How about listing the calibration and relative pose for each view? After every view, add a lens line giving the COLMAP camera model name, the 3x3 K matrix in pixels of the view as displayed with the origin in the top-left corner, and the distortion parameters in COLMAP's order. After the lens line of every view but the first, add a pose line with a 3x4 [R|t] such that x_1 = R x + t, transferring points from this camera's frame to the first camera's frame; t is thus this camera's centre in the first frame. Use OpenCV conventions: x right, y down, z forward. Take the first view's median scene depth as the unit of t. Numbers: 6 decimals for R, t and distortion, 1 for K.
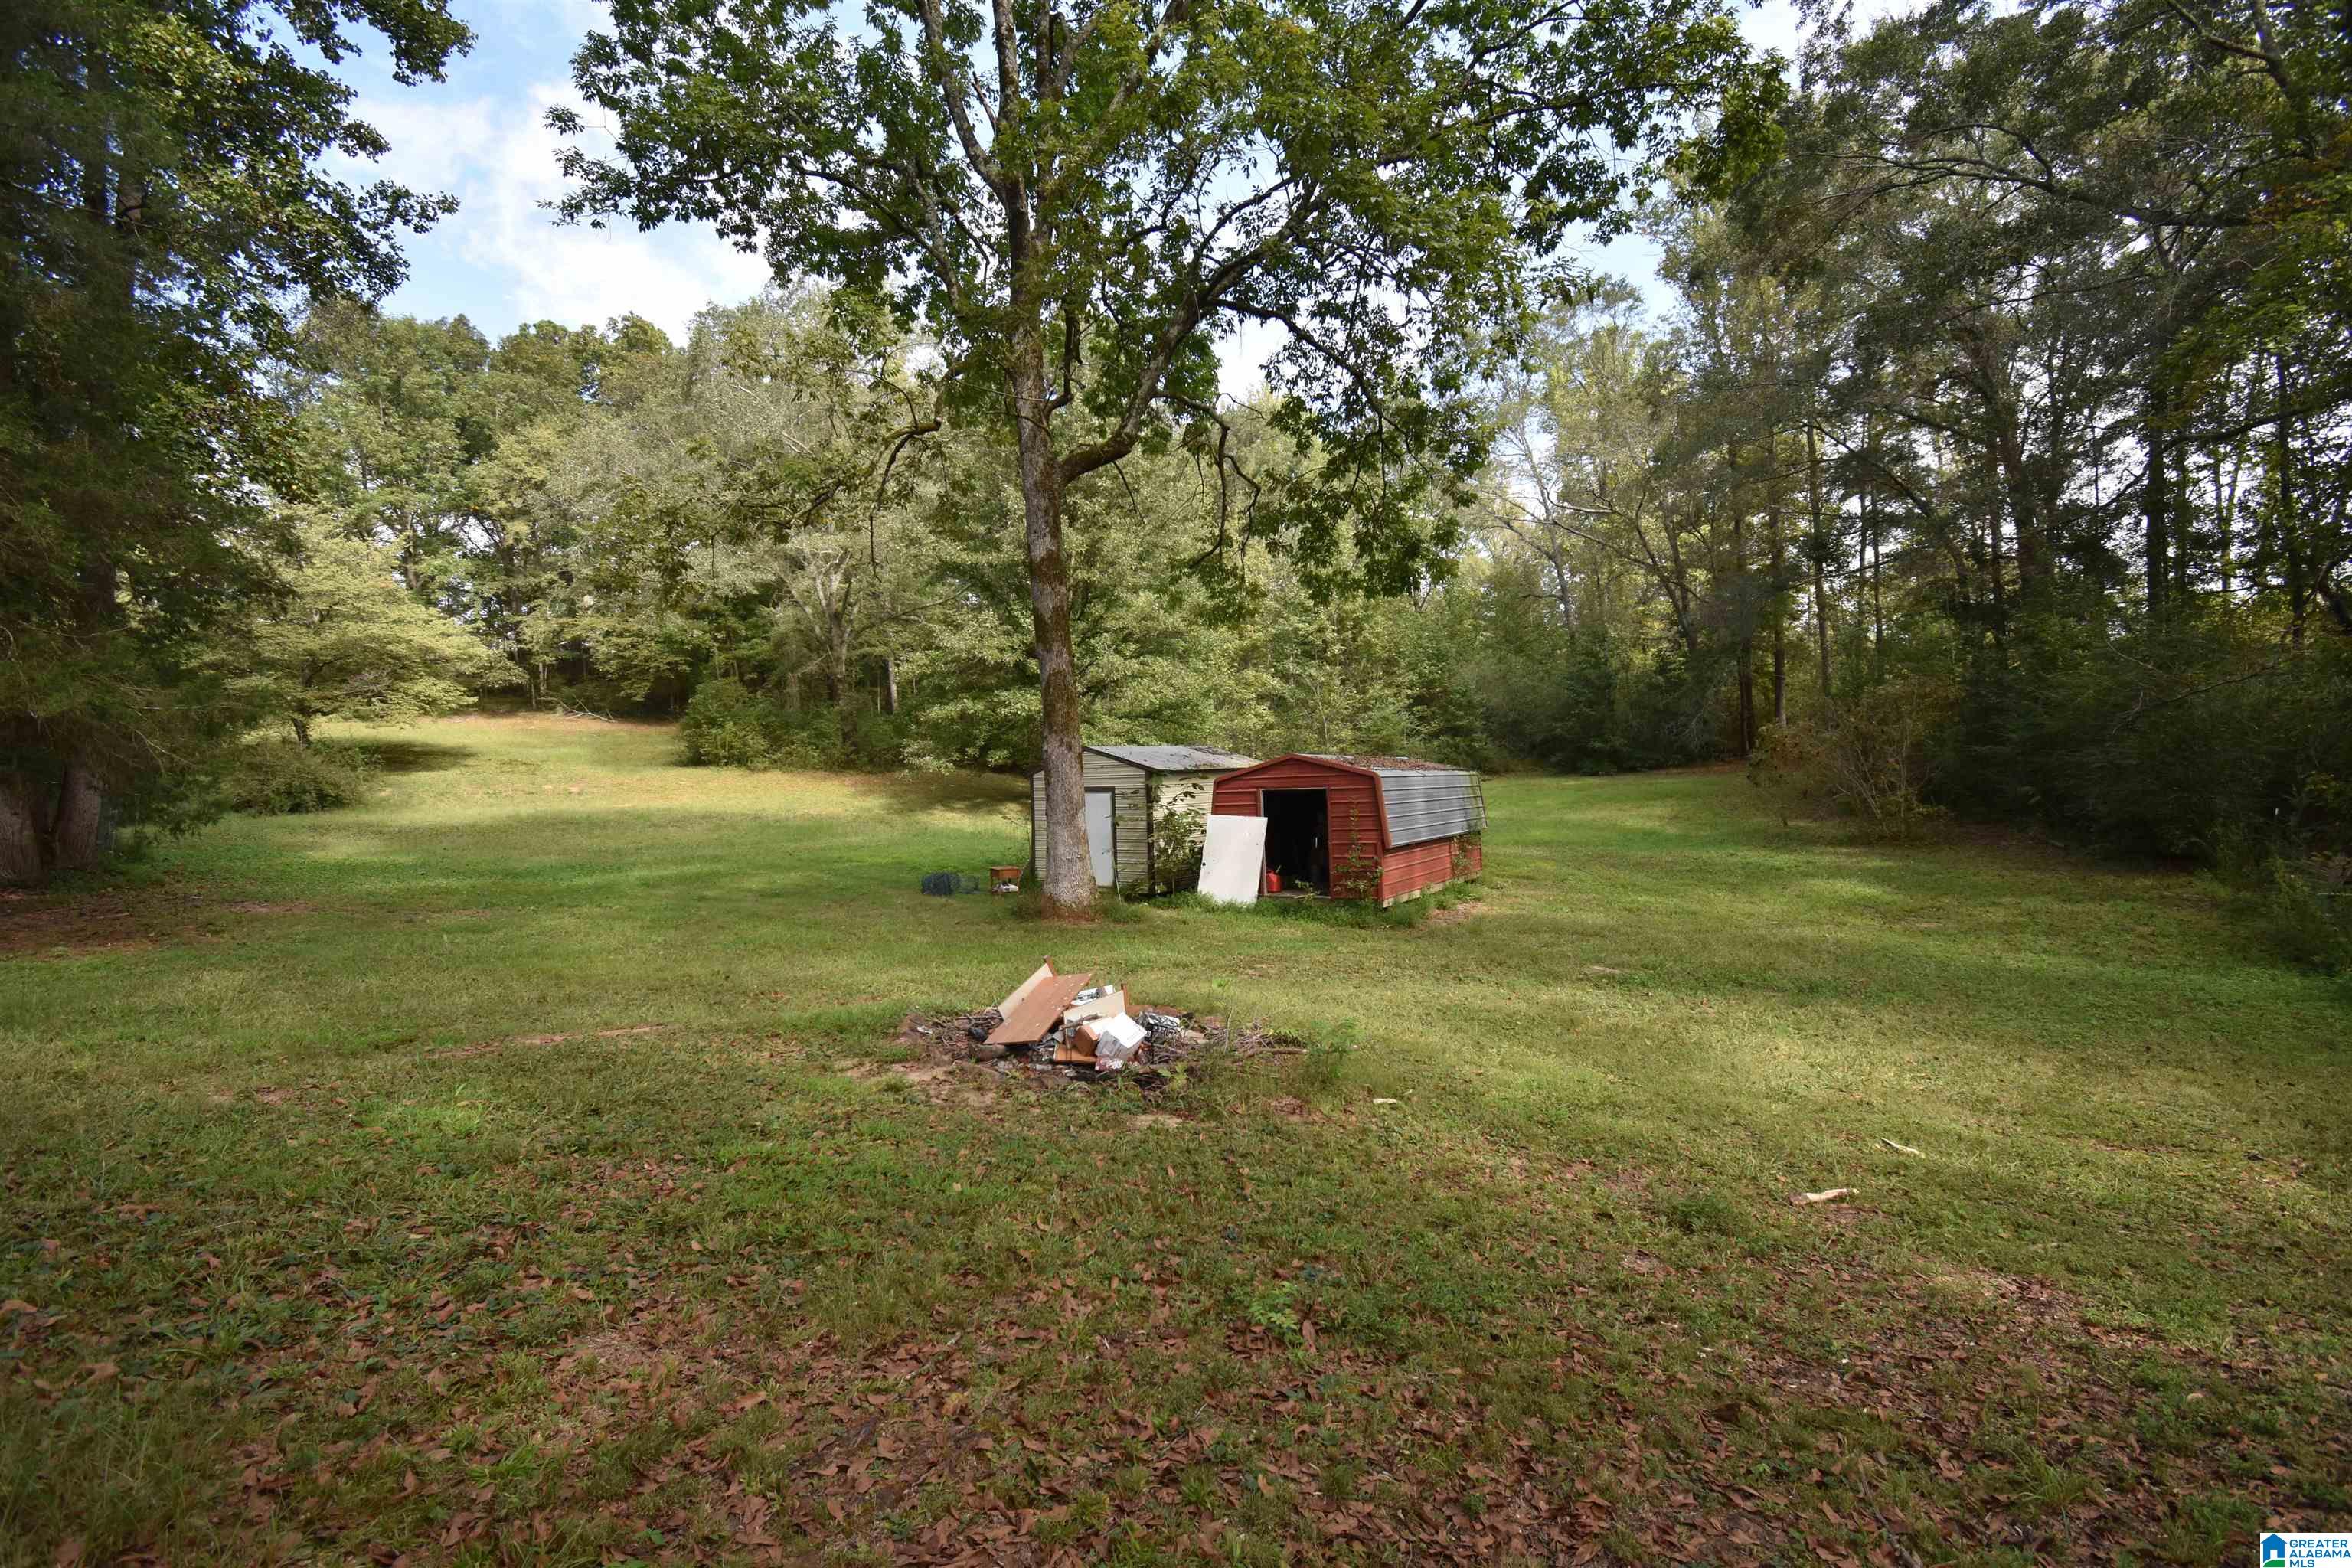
lens RADIAL K [[1038.7, 0, 1175.4], [0, 1038.7, 775.5], [0, 0, 1]] dist [0.014758, -0.024535]
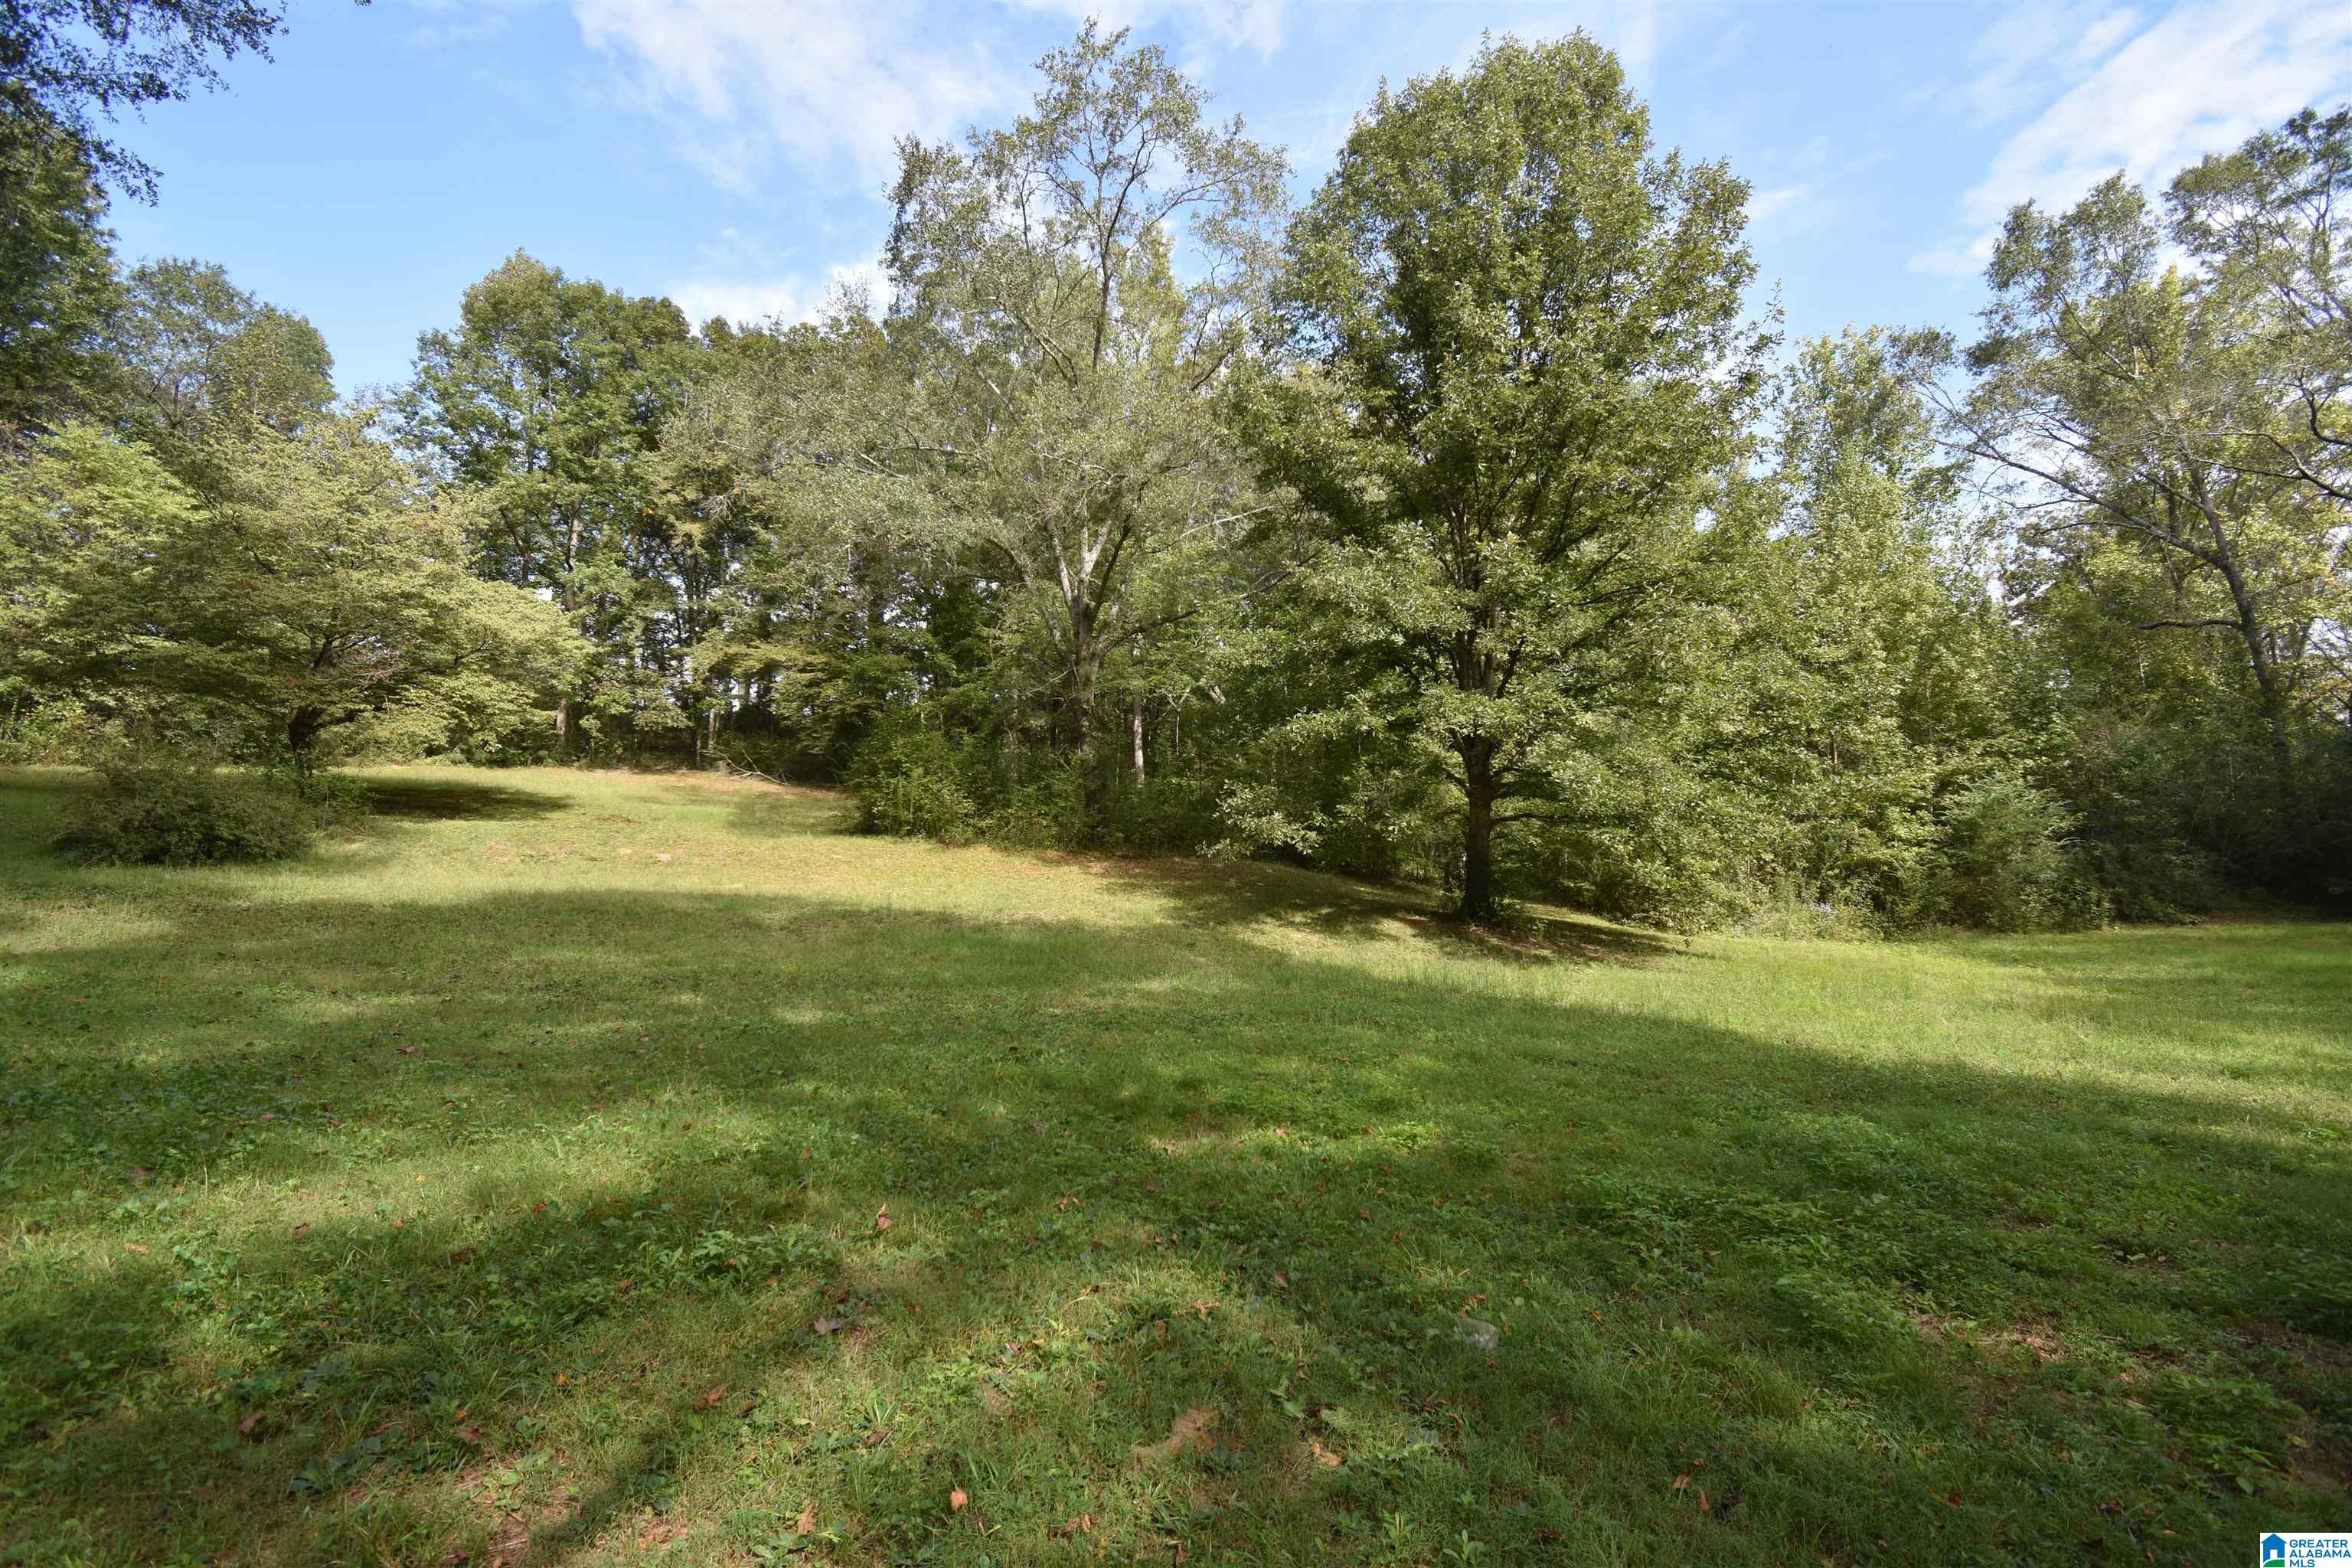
lens RADIAL K [[1038.7, 0, 1175.4], [0, 1038.7, 775.5], [0, 0, 1]] dist [0.014758, -0.024535]
pose [[0.982195, 0.028167, -0.185741, -0.156814], [-0.049641, 0.992468, -0.111994, 0.017325], [0.181187, 0.119220, 0.976196, 0.409704]]
